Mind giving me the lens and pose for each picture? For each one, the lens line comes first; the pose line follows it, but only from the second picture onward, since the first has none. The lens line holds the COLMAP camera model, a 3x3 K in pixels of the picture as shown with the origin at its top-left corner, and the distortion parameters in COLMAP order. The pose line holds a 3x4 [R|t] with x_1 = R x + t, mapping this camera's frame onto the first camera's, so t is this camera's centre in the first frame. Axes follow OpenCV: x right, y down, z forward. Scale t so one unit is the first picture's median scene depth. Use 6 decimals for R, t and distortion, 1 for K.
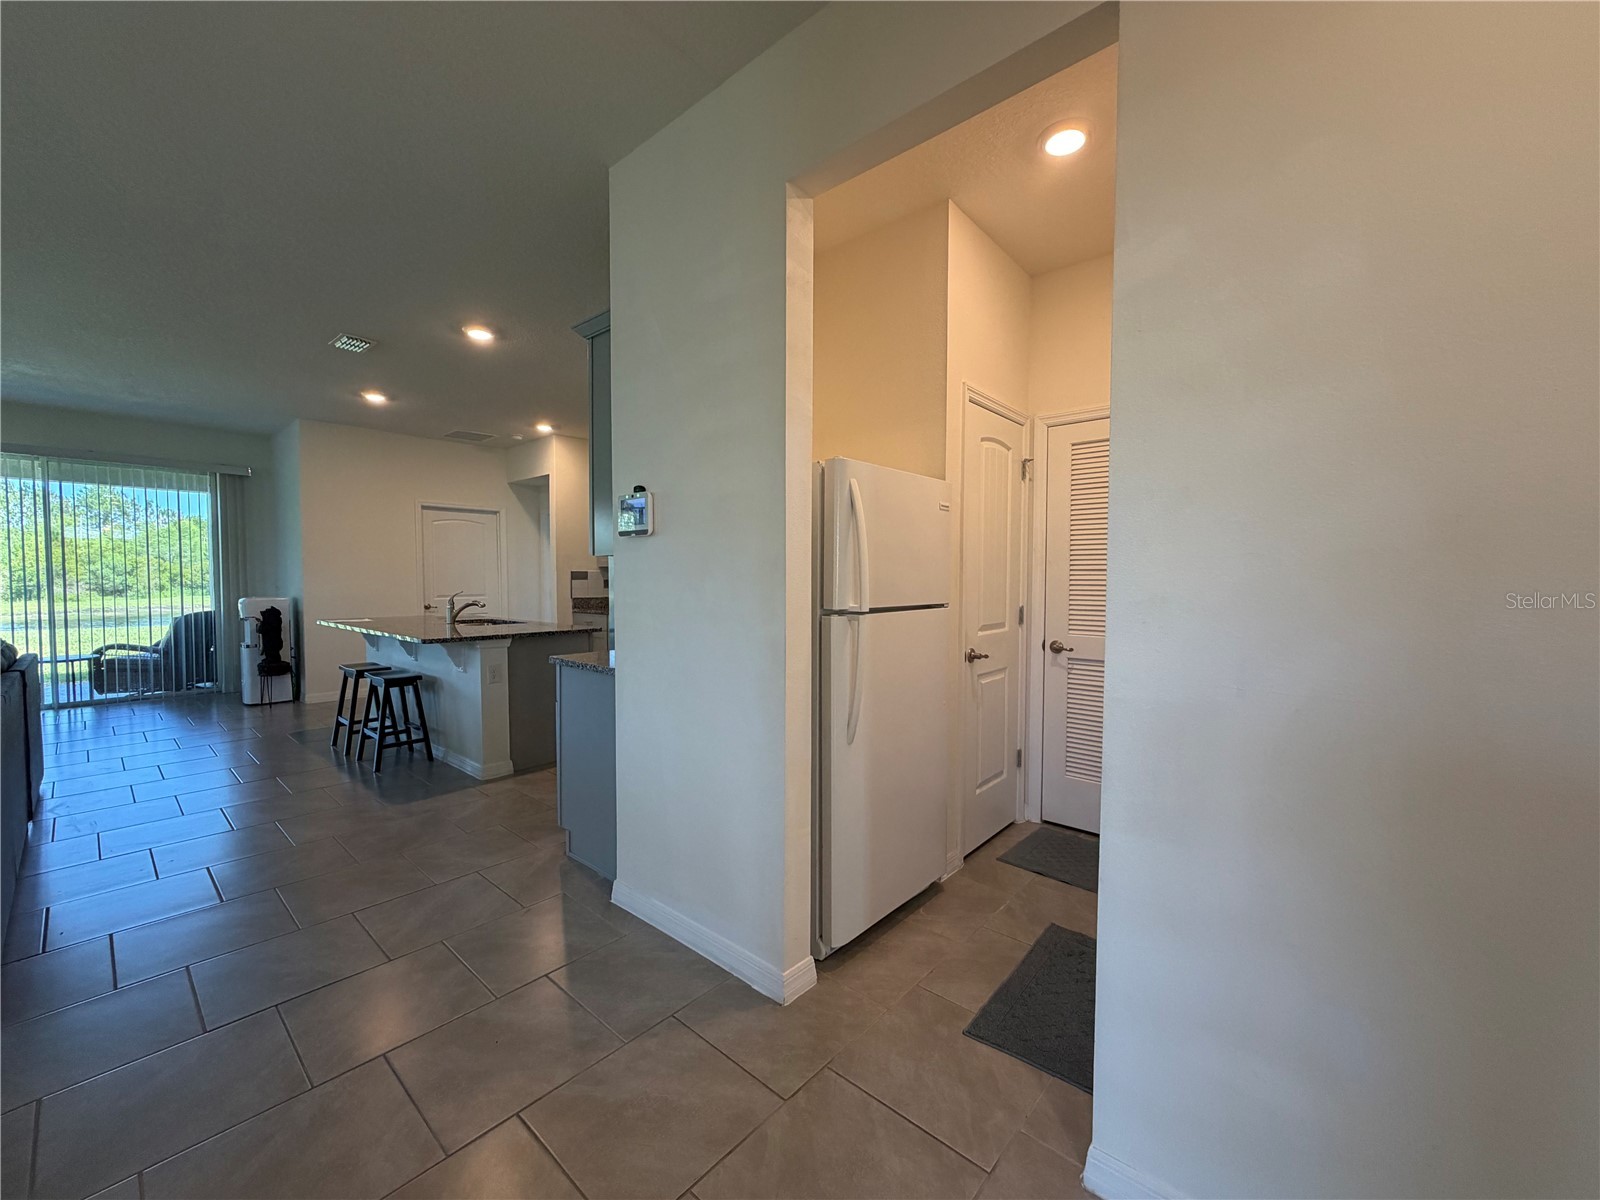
lens RADIAL K [[637.0, 0, 796.2], [0, 637.0, 601.0], [0, 0, 1]] dist [0.000264, 0.000221]
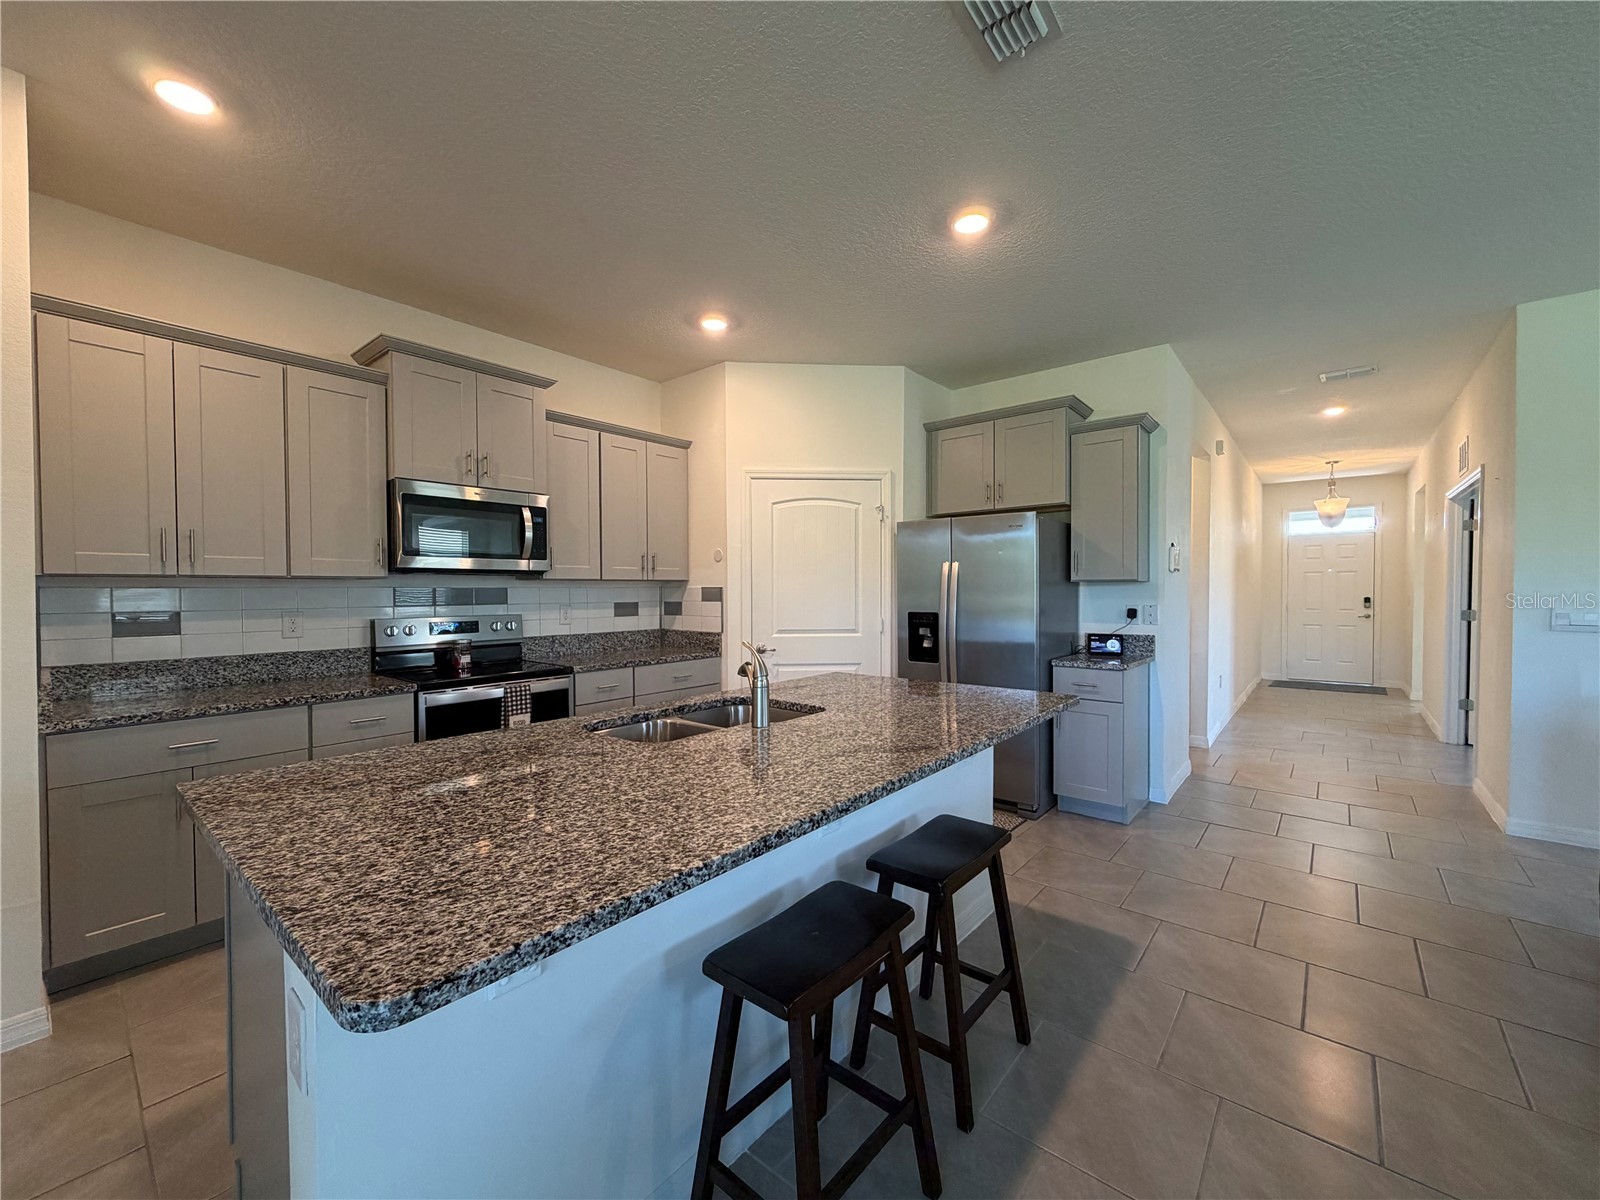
lens RADIAL K [[637.0, 0, 796.2], [0, 637.0, 601.0], [0, 0, 1]] dist [0.000264, 0.000221]
pose [[-0.023090, -0.019454, 0.999544, -0.693151], [0.041569, 0.998927, 0.020403, -0.036083], [-0.998869, 0.042022, -0.022257, 0.732282]]
